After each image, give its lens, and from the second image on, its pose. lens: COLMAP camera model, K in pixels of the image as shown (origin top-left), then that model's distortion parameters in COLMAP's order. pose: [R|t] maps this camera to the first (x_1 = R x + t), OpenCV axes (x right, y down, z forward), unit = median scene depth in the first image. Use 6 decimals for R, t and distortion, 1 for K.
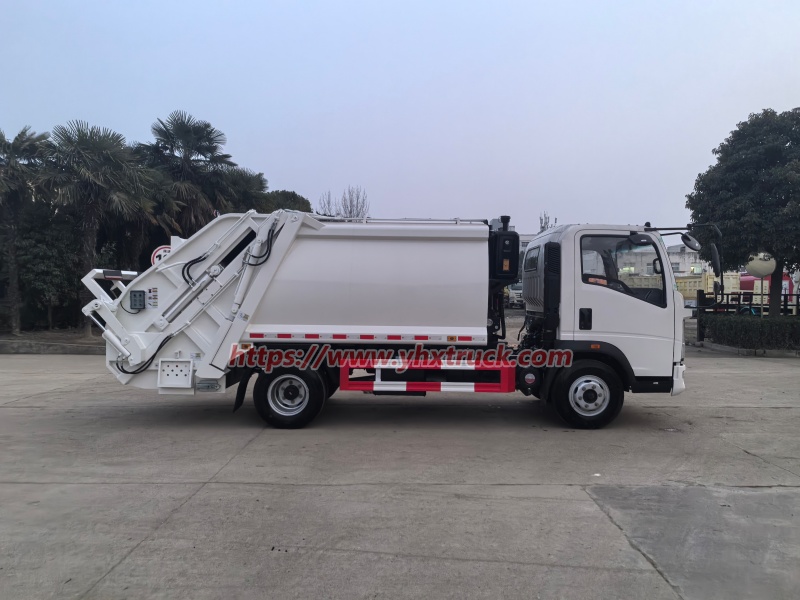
lens RADIAL K [[623.0, 0, 404.3], [0, 623.0, 301.2], [0, 0, 1]] dist [0.048392, -0.068024]
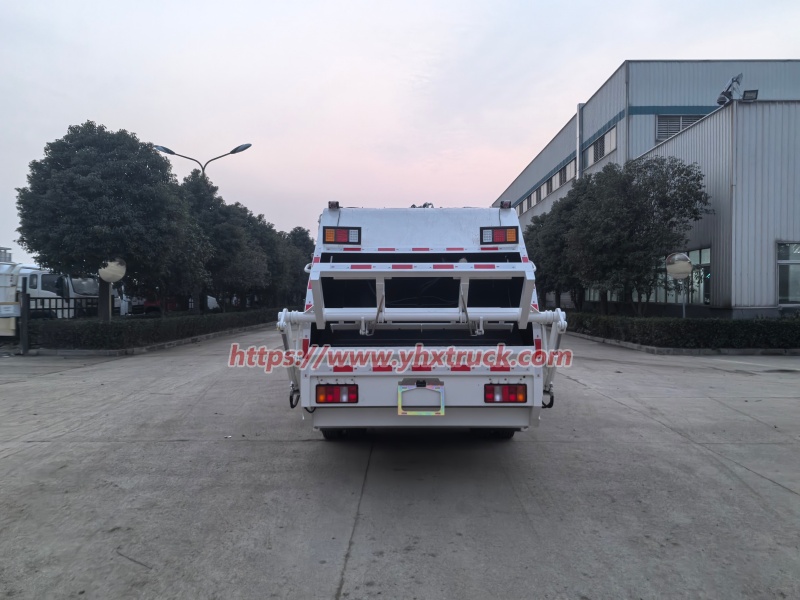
lens RADIAL K [[623.0, 0, 404.3], [0, 623.0, 301.2], [0, 0, 1]] dist [0.048392, -0.068024]
pose [[-0.002790, -0.009255, 0.999953, -1.137813], [0.014726, 0.999848, 0.009295, -0.018785], [-0.999888, 0.014751, -0.002653, 1.126448]]
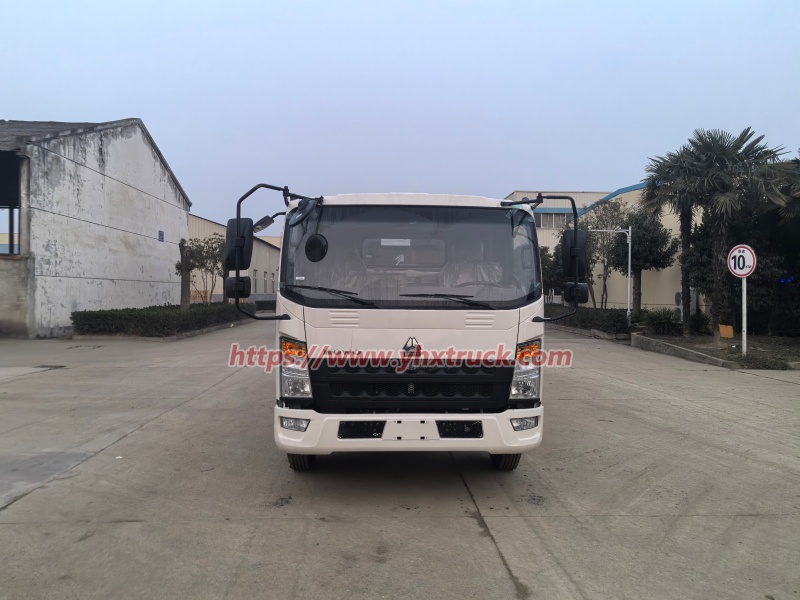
lens RADIAL K [[623.0, 0, 404.3], [0, 623.0, 301.2], [0, 0, 1]] dist [0.048392, -0.068024]
pose [[0.047528, 0.009068, -0.998829, 1.091027], [-0.021829, 0.999729, 0.008038, -0.013509], [0.998631, 0.021421, 0.047714, 1.076214]]
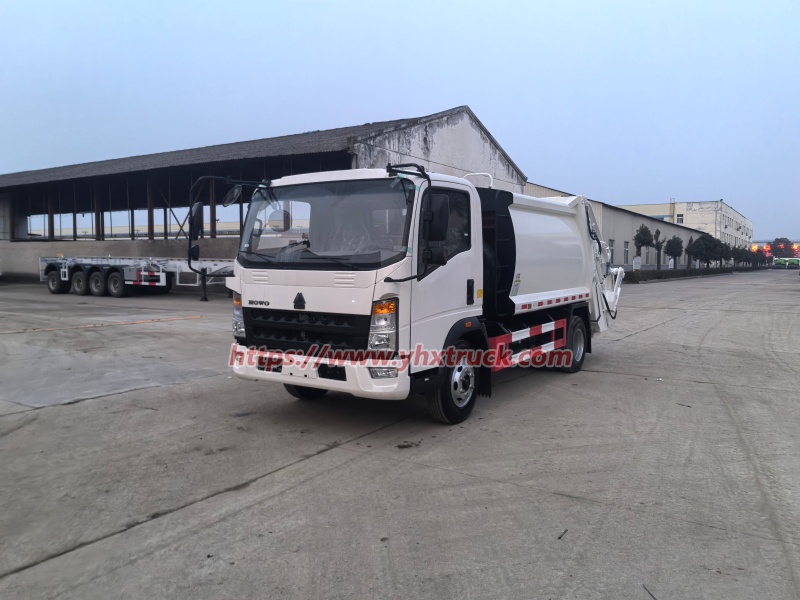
lens RADIAL K [[623.0, 0, 404.3], [0, 623.0, 301.2], [0, 0, 1]] dist [0.048392, -0.068024]
pose [[-0.535702, 0.045510, -0.843180, 1.042122], [-0.021551, 0.997484, 0.067531, -0.016407], [0.844132, 0.054347, -0.533374, 1.606863]]
